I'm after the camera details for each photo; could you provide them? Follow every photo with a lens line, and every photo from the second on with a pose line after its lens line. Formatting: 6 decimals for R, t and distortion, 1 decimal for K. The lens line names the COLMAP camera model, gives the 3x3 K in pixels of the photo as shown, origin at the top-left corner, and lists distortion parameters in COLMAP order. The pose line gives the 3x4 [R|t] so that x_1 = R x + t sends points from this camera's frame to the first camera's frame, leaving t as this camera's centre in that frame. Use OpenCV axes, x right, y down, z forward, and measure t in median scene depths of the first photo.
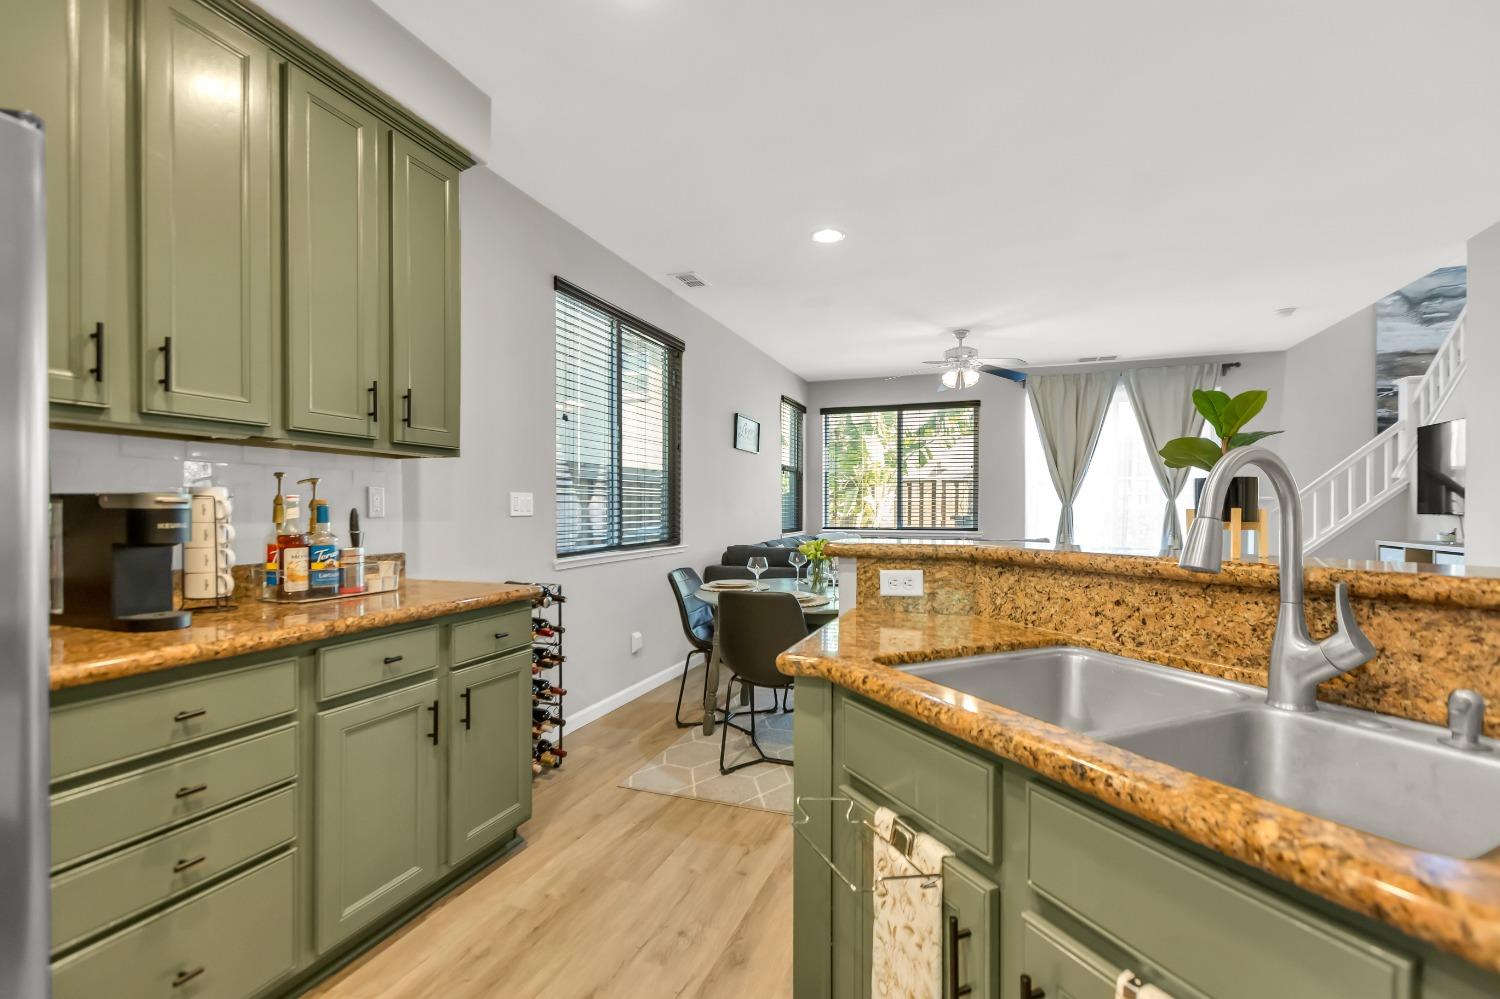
lens RADIAL K [[678.7, 0, 750.8], [0, 678.7, 514.7], [0, 0, 1]] dist [0.003808, -0.000341]
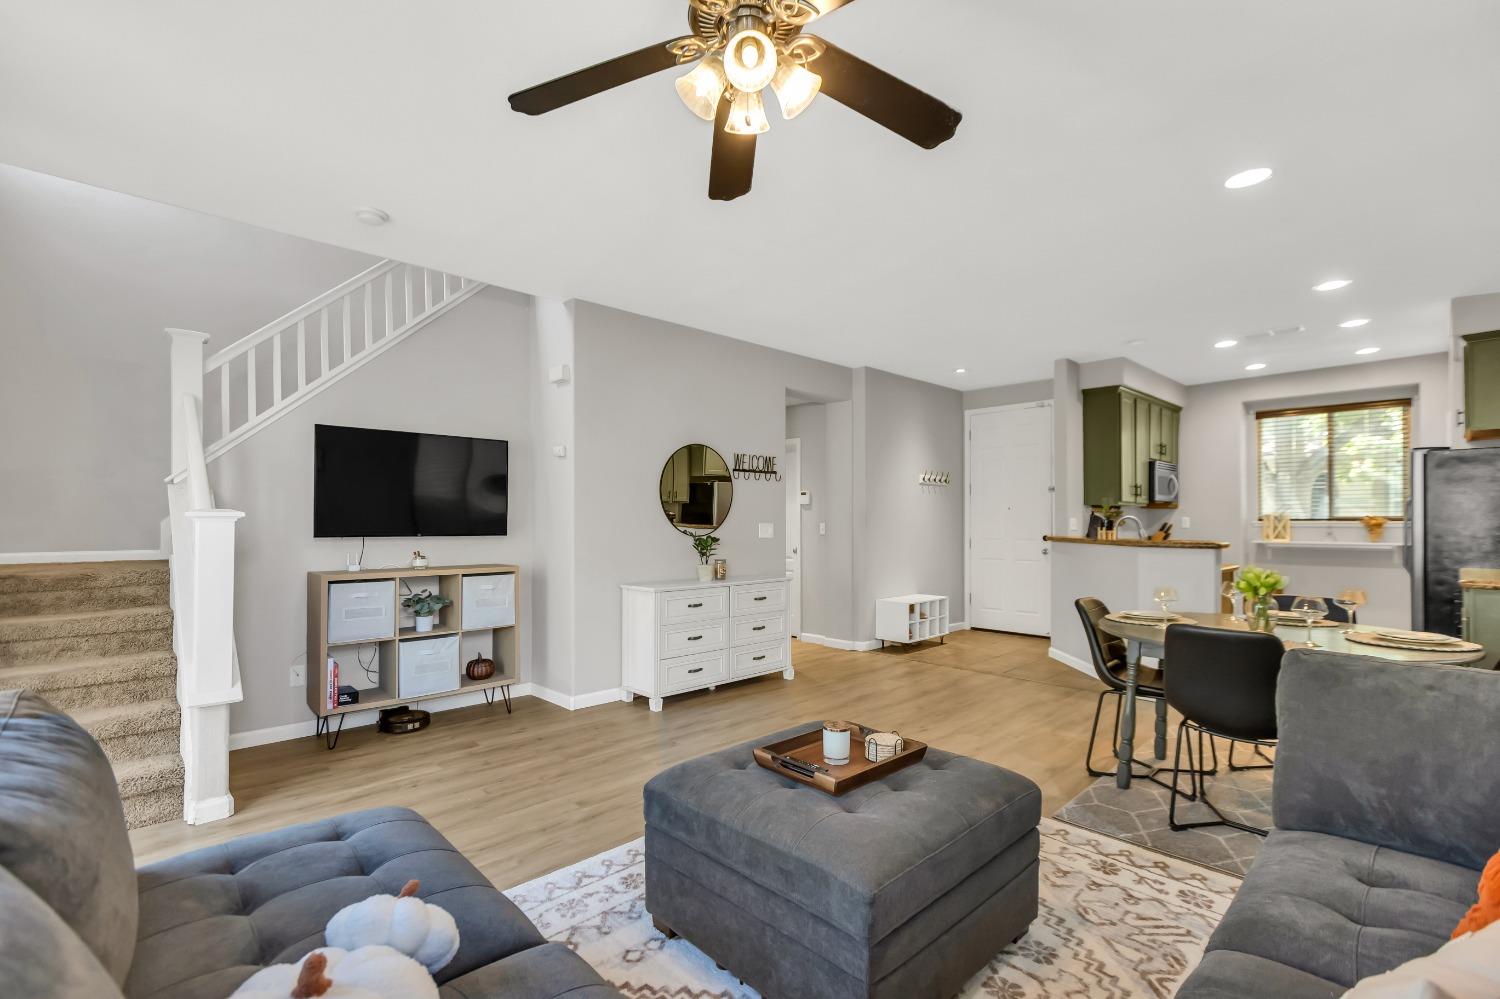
lens RADIAL K [[678.7, 0, 754.0], [0, 678.7, 511.3], [0, 0, 1]] dist [0.003808, -0.000341]
pose [[-0.898412, 0.008381, 0.439074, 0.212688], [0.005837, 0.999957, -0.007144, -0.023752], [-0.439116, -0.003855, -0.898422, 1.482827]]
